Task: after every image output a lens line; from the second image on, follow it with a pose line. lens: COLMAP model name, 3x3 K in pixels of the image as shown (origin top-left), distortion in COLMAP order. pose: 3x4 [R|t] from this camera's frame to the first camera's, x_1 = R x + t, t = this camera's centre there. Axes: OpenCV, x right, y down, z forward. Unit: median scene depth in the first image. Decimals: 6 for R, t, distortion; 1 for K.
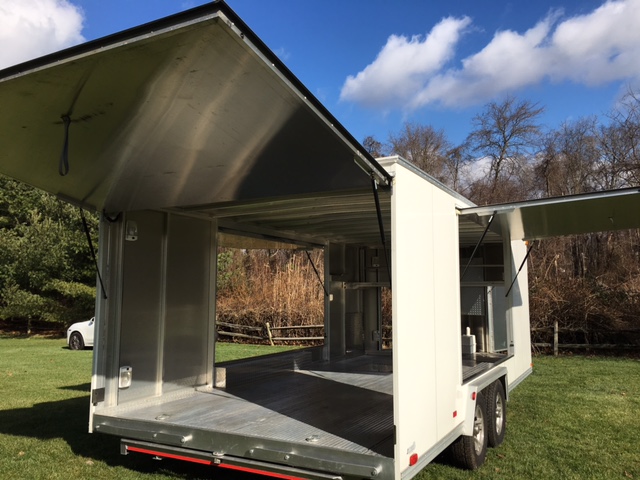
lens RADIAL K [[542.8, 0, 318.4], [0, 542.8, 239.2], [0, 0, 1]] dist [0.070767, -0.078047]
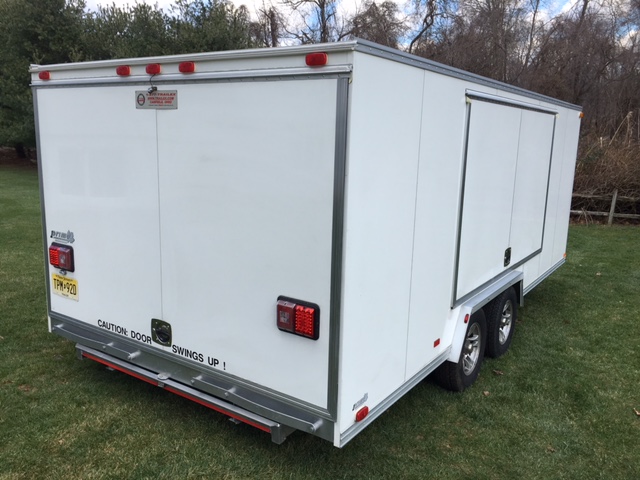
lens RADIAL K [[542.8, 0, 318.4], [0, 542.8, 239.2], [0, 0, 1]] dist [0.070767, -0.078047]
pose [[0.993868, 0.046680, -0.100238, 0.076550], [-0.016255, 0.958352, 0.285128, -0.045720], [0.109373, -0.281750, 0.953234, 0.106966]]
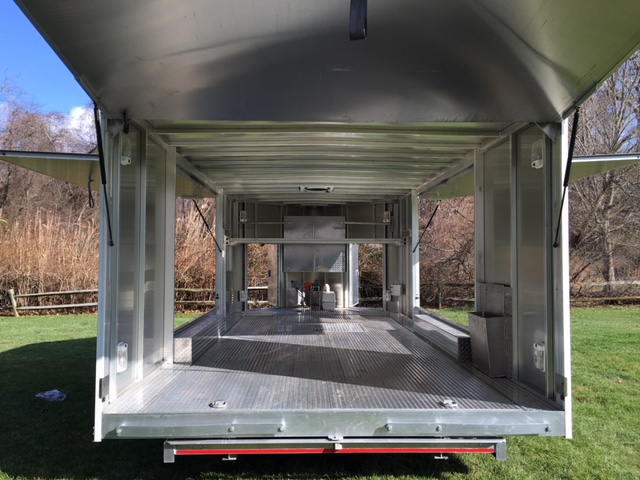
lens RADIAL K [[542.8, 0, 318.4], [0, 542.8, 239.2], [0, 0, 1]] dist [0.070767, -0.078047]
pose [[0.864181, 0.018789, 0.502830, -0.296709], [-0.052258, 0.997250, 0.052547, 0.030078], [-0.500460, -0.071687, 0.862787, 0.167579]]
